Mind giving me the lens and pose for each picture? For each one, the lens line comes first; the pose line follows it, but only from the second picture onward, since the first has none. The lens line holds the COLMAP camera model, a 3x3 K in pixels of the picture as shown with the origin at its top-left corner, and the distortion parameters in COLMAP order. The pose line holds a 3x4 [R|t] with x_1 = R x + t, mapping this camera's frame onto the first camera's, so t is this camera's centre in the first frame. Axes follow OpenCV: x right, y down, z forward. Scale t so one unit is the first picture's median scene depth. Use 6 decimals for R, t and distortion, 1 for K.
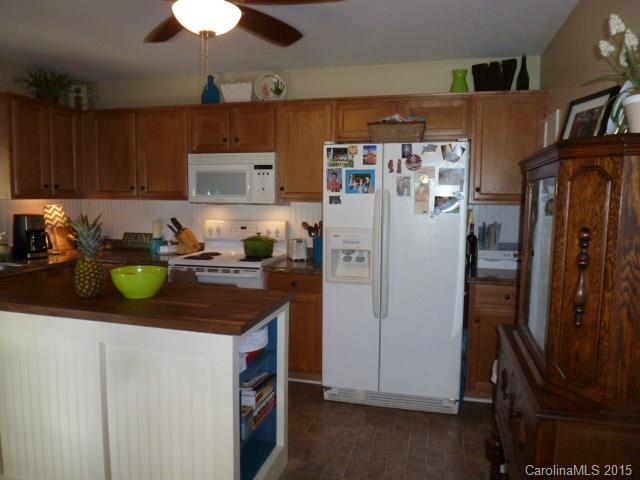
lens RADIAL K [[463.2, 0, 323.1], [0, 463.2, 245.0], [0, 0, 1]] dist [-0.050426, 0.009593]
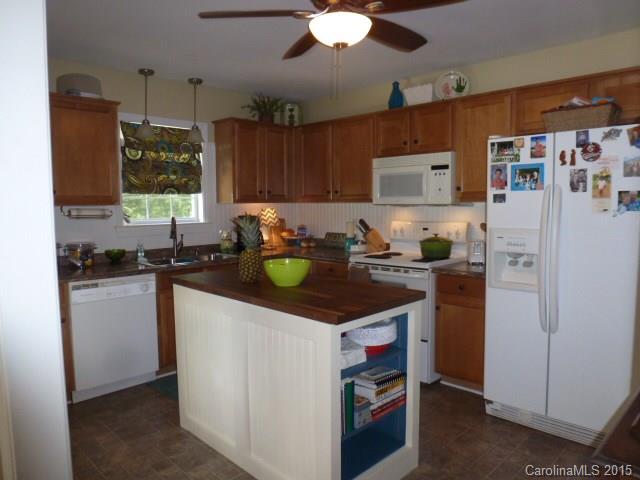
lens RADIAL K [[463.2, 0, 323.1], [0, 463.2, 245.0], [0, 0, 1]] dist [-0.050426, 0.009593]
pose [[0.865869, 0.027097, -0.499537, 0.148458], [-0.032465, 0.999471, -0.002057, 0.007242], [0.499217, 0.017999, 0.866290, 0.027260]]
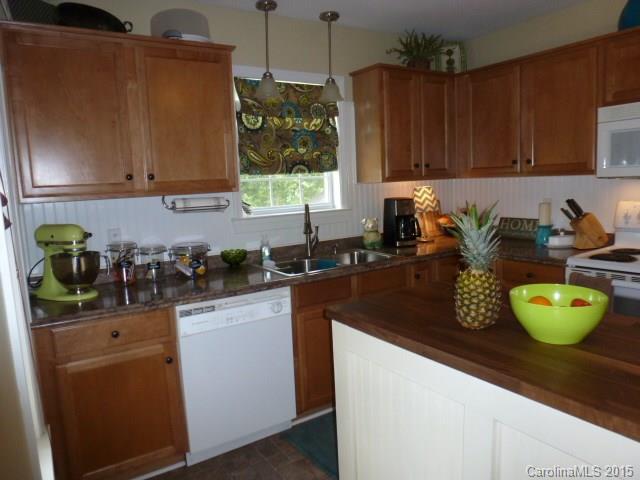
lens RADIAL K [[463.2, 0, 323.1], [0, 463.2, 245.0], [0, 0, 1]] dist [-0.050426, 0.009593]
pose [[0.739405, 0.045755, -0.671704, -0.134926], [-0.012229, 0.998436, 0.054549, -0.022695], [0.673150, -0.032119, 0.738809, 0.212177]]
